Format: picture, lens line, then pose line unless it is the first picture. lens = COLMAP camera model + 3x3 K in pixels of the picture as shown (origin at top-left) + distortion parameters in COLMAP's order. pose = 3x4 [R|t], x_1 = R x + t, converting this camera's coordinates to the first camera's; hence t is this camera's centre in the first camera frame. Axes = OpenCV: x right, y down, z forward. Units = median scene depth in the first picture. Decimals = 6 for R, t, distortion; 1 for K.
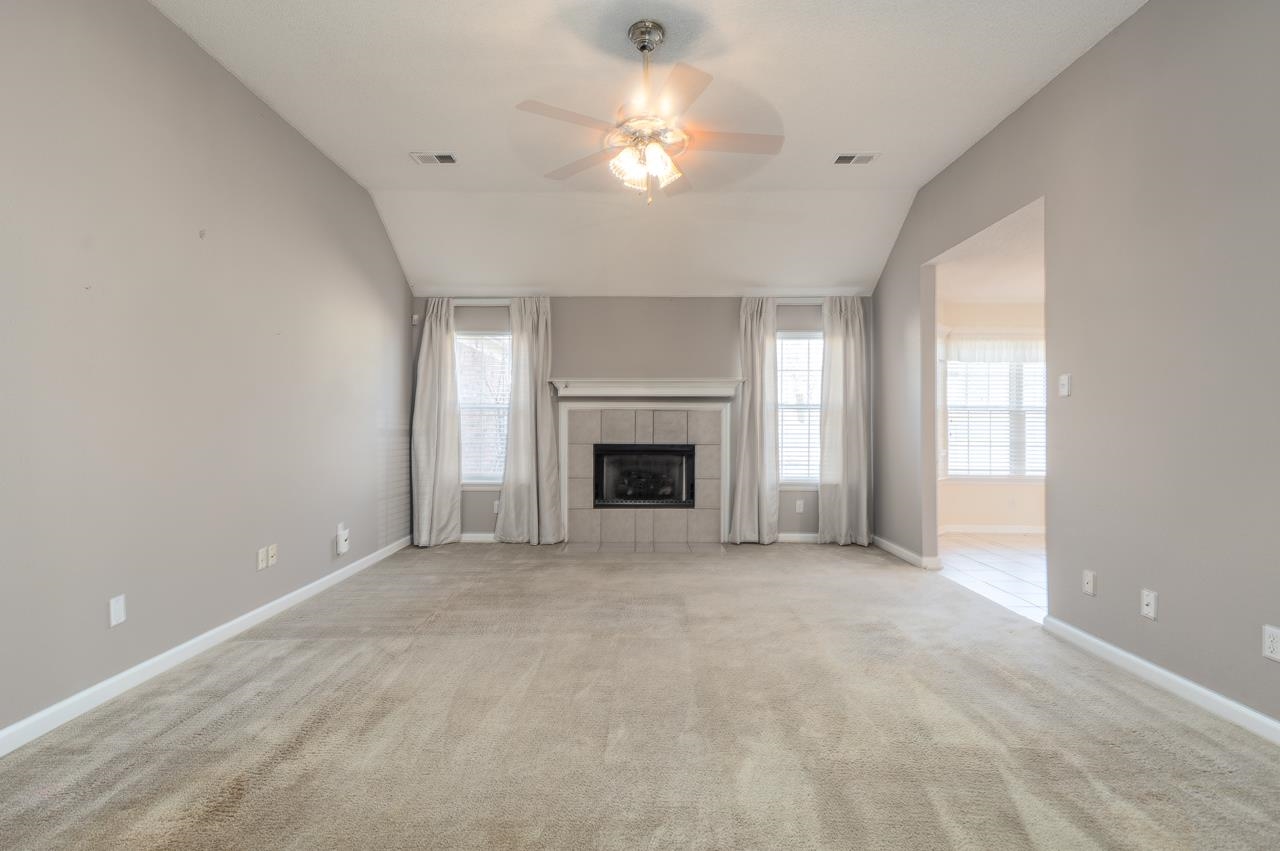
lens RADIAL K [[613.9, 0, 642.9], [0, 613.9, 420.7], [0, 0, 1]] dist [0.019197, -0.000264]
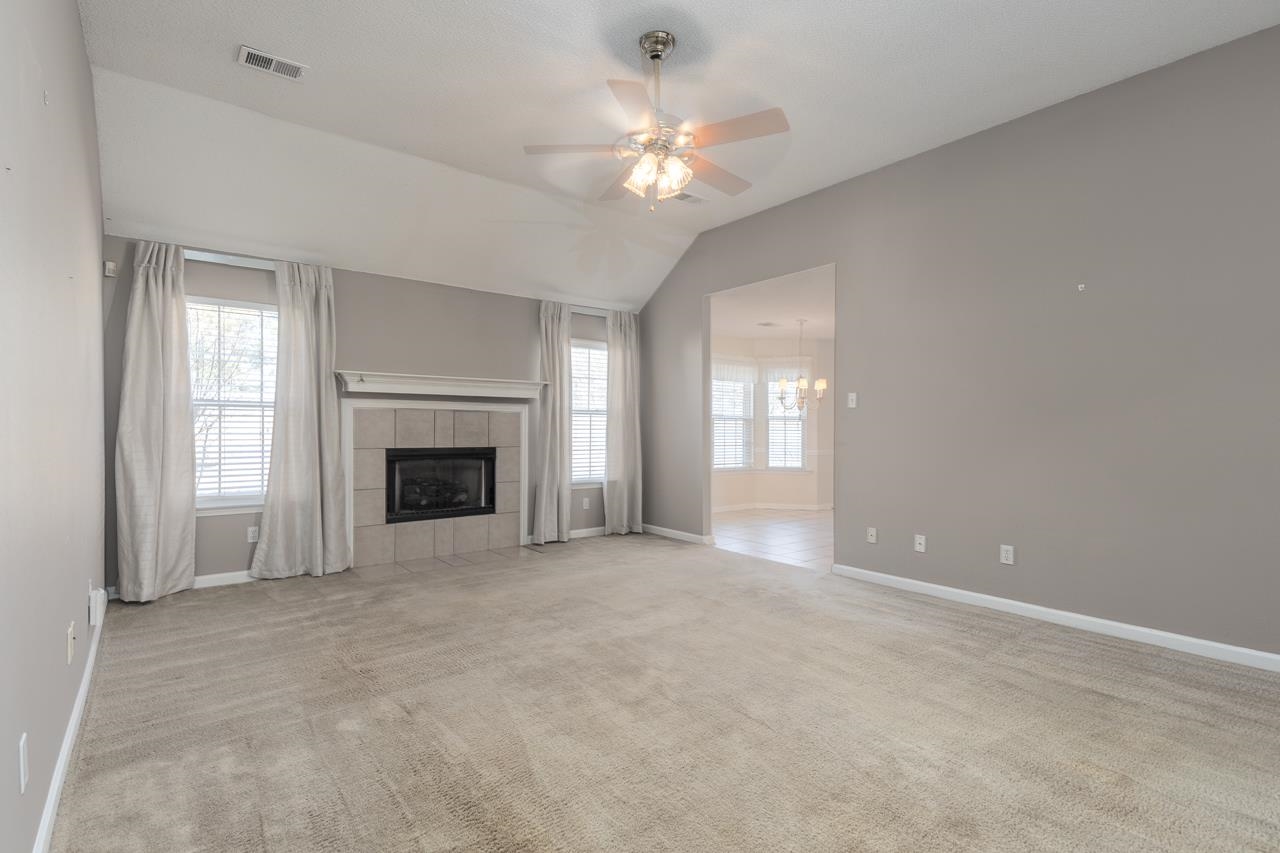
lens RADIAL K [[613.5, 0, 640.0], [0, 613.5, 426.5], [0, 0, 1]] dist [0.041034, -0.000423]
pose [[0.790852, 0.003990, 0.611994, -0.329178], [-0.007106, 0.999971, 0.002663, 0.002086], [-0.611966, -0.006455, 0.790858, 0.101956]]
